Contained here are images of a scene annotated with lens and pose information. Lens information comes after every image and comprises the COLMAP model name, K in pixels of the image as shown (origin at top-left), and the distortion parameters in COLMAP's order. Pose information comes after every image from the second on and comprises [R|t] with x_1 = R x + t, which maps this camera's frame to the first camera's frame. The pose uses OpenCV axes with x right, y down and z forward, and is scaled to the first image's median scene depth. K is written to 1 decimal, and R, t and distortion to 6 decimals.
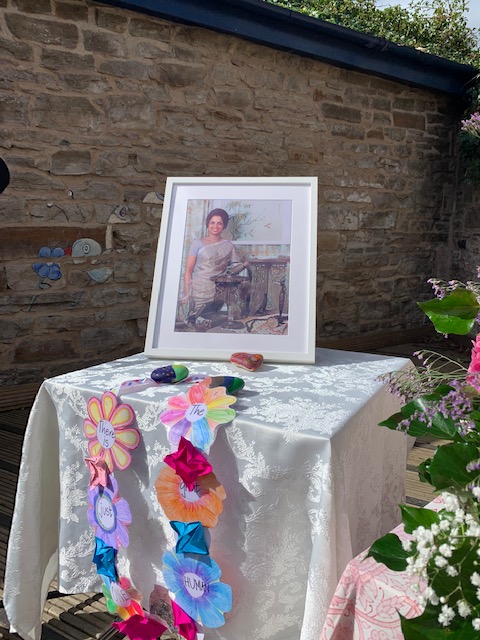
lens RADIAL K [[491.1, 0, 246.3], [0, 491.1, 316.3], [0, 0, 1]] dist [0.008691, -0.017843]
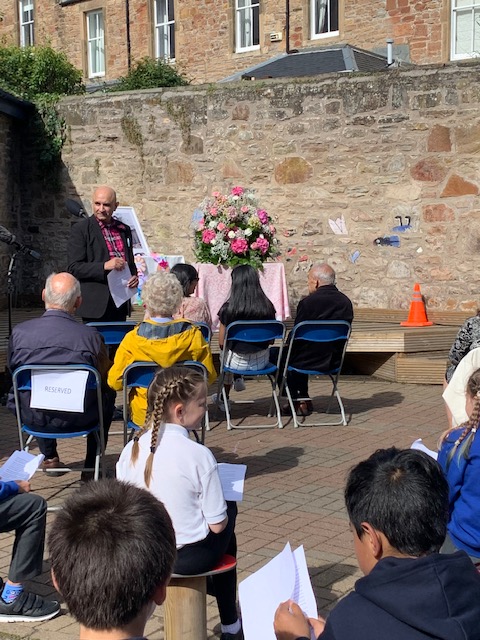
lens RADIAL K [[1061.0, 0, 242.9], [0, 1061.0, 325.7], [0, 0, 1]] dist [0.102317, 0.000000]
pose [[0.600910, -0.082832, 0.795014, -2.481596], [0.136840, 0.990593, -0.000221, 0.303334], [-0.787517, 0.108922, 0.606592, -1.873027]]
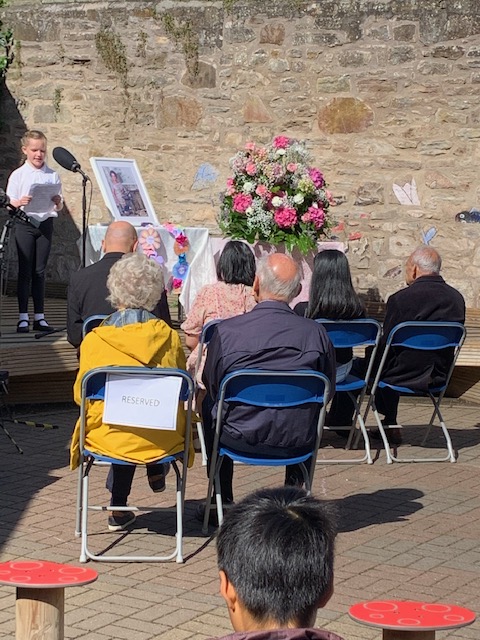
lens RADIAL K [[1538.4, 0, 244.1], [0, 1538.4, 319.6], [0, 0, 1]] dist [0.108188, 0.000000]
pose [[0.553999, -0.063305, 0.830107, -2.828941], [0.110811, 0.993840, 0.001839, 0.271081], [-0.825109, 0.090966, 0.557602, -1.752715]]
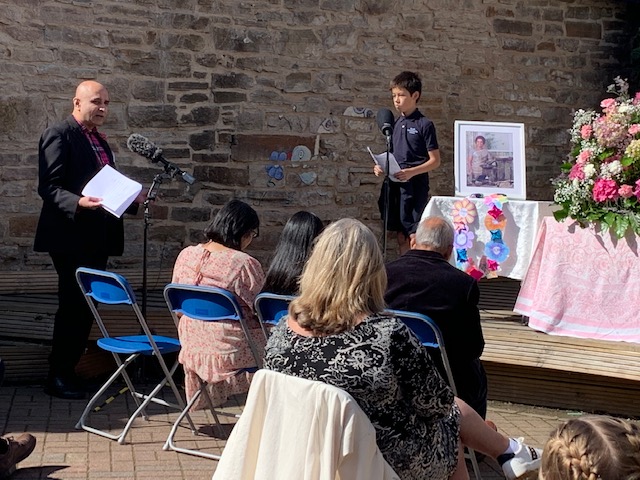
lens RADIAL K [[1479.2, 0, 326.6], [0, 1479.2, 213.7], [0, 0, 1]] dist [0.195028, 0.000000]
pose [[0.993025, 0.031213, 0.113699, -0.676962], [-0.017226, 0.992383, -0.121977, 0.435295], [-0.116640, 0.119168, 0.985999, -2.483953]]
